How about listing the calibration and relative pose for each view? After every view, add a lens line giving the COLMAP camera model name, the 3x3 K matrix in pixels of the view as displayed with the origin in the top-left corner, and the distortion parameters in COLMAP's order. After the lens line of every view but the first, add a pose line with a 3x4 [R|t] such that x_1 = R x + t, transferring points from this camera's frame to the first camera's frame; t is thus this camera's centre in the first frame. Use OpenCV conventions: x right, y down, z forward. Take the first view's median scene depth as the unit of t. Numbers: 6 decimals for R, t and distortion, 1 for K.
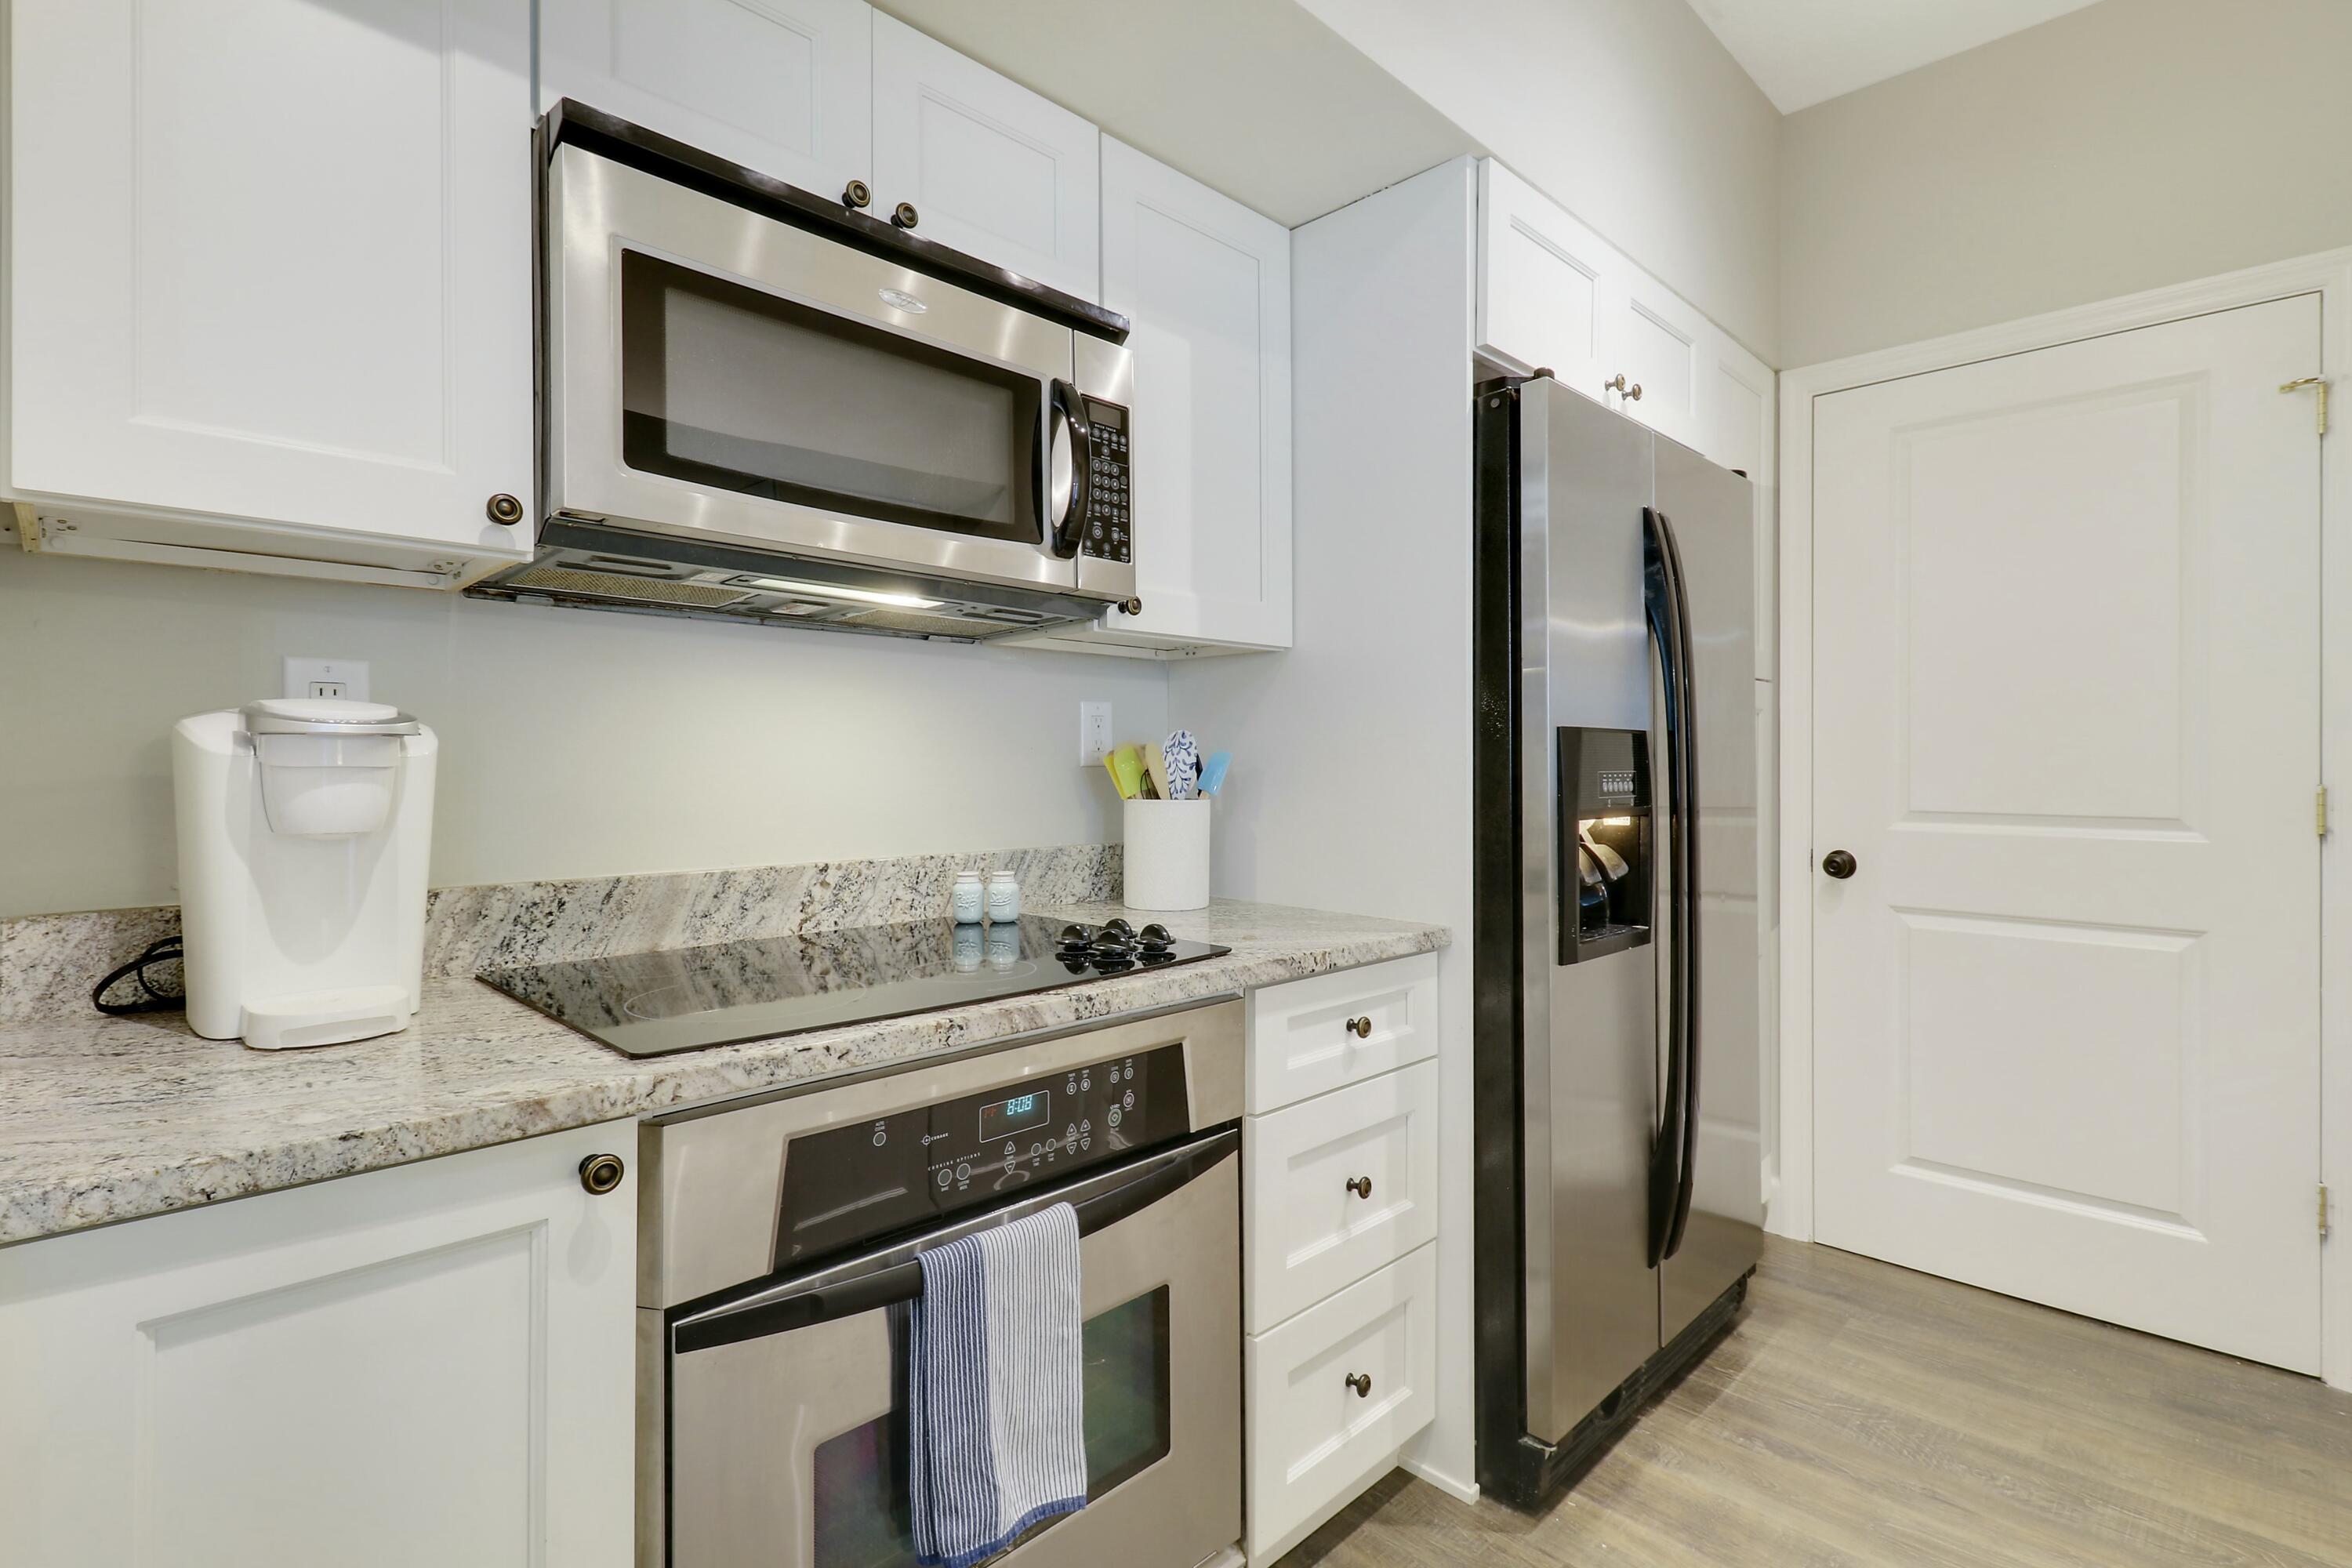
lens RADIAL K [[1093.8, 0, 1162.1], [0, 1093.8, 758.8], [0, 0, 1]] dist [0.004139, -0.008322]
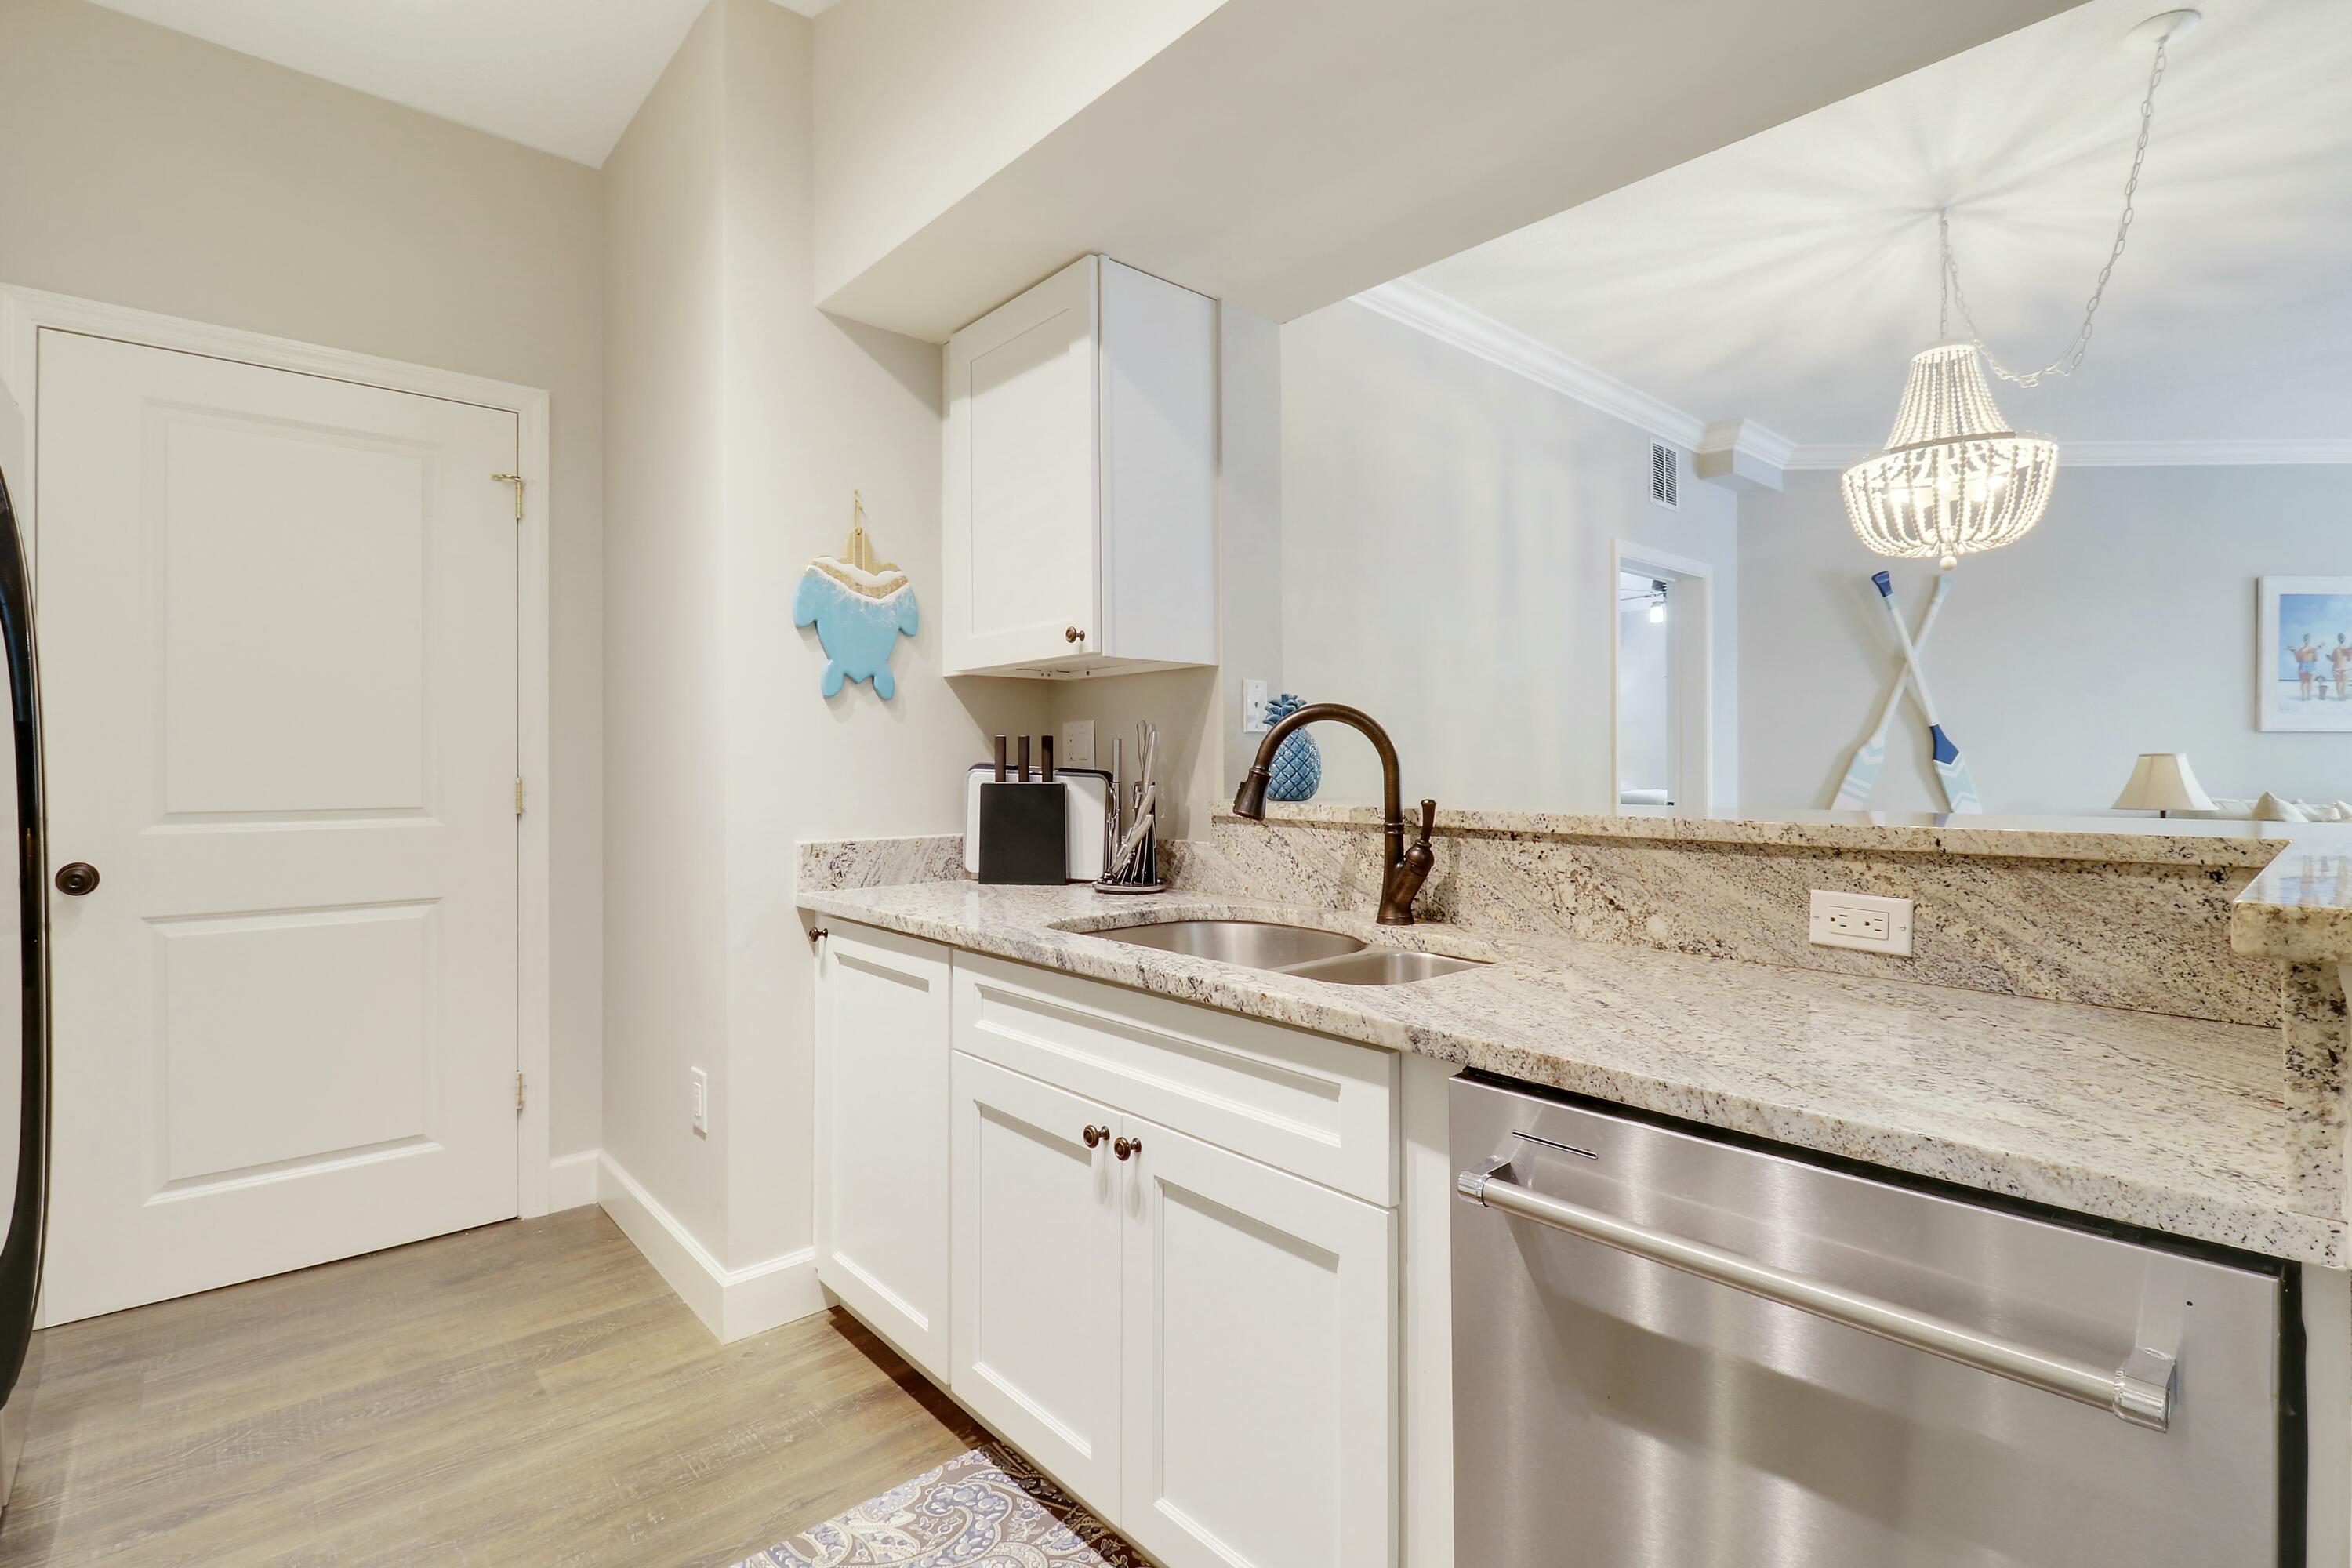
lens RADIAL K [[1093.8, 0, 1162.1], [0, 1093.8, 758.8], [0, 0, 1]] dist [0.004139, -0.008322]
pose [[0.063632, 0.001817, 0.997972, -0.323063], [-0.001710, 0.999997, -0.001711, 0.002006], [-0.997972, -0.001597, 0.063635, 0.147091]]
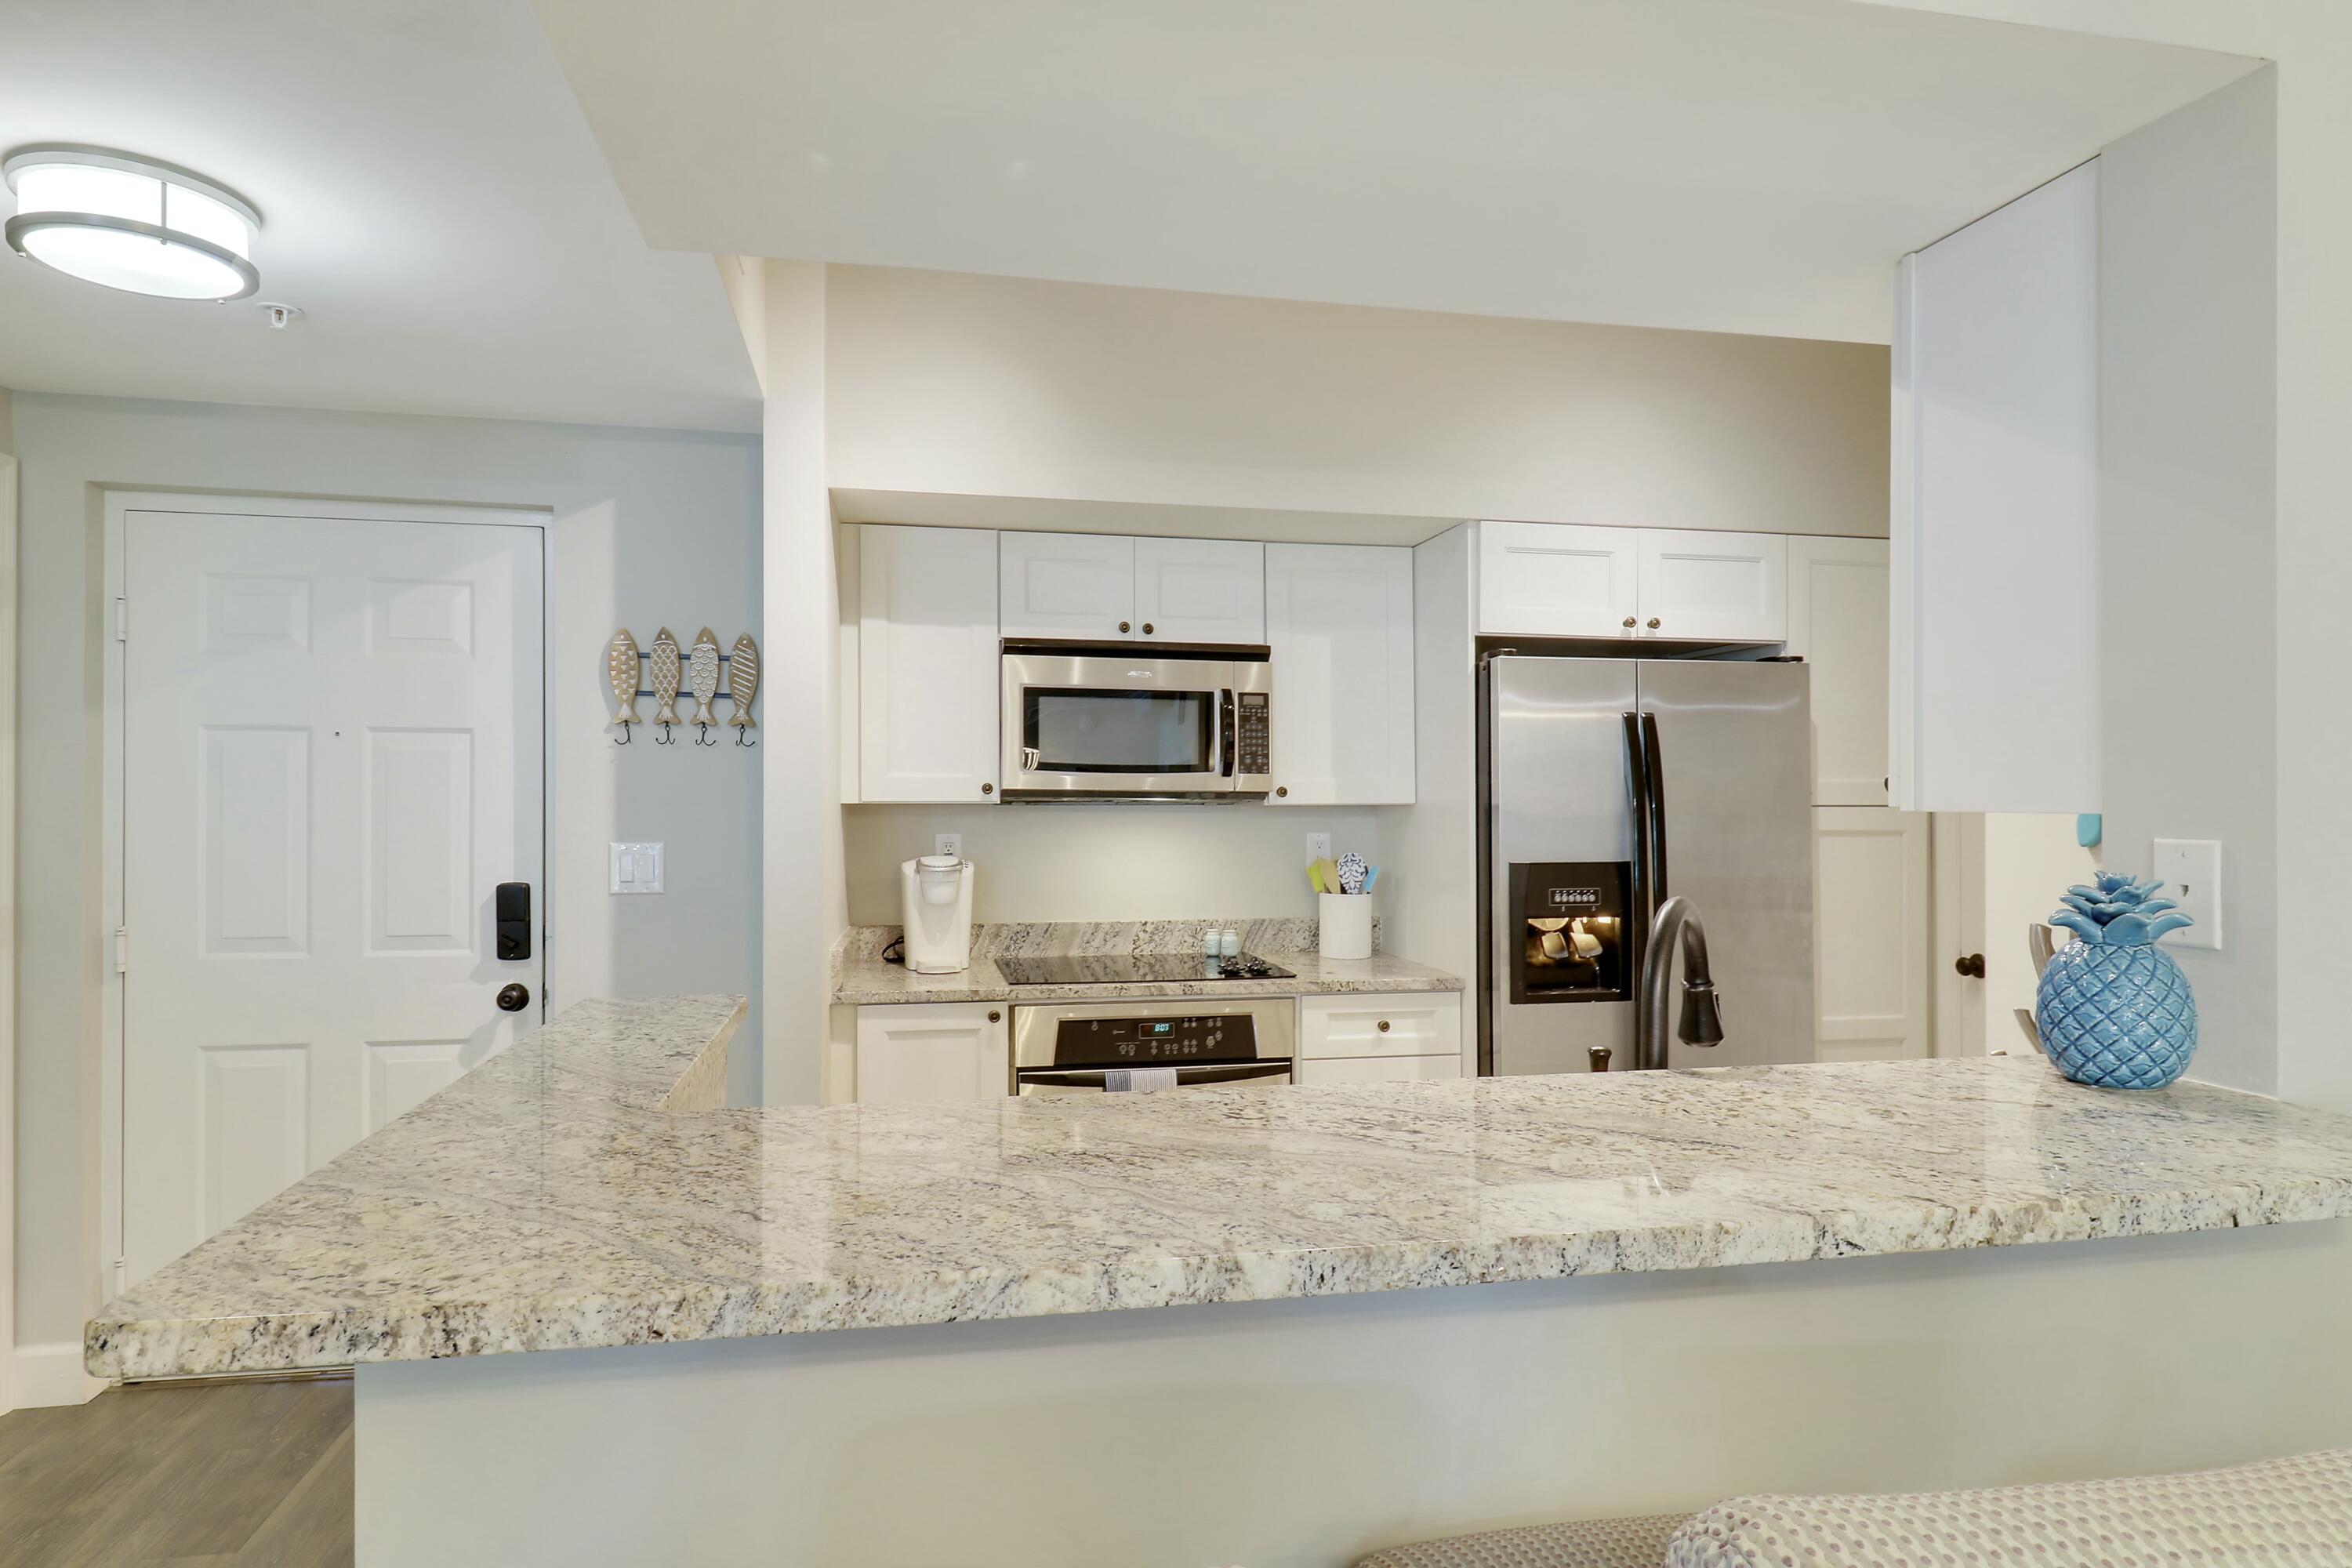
lens RADIAL K [[1288.8, 0, 1124.2], [0, 1288.8, 790.5], [0, 0, 1]] dist [0.000006, -0.000048]
pose [[0.818377, -0.006208, -0.574648, 1.062336], [0.005871, 0.999980, -0.002443, -0.144520], [0.574652, -0.001375, 0.818397, -1.004491]]
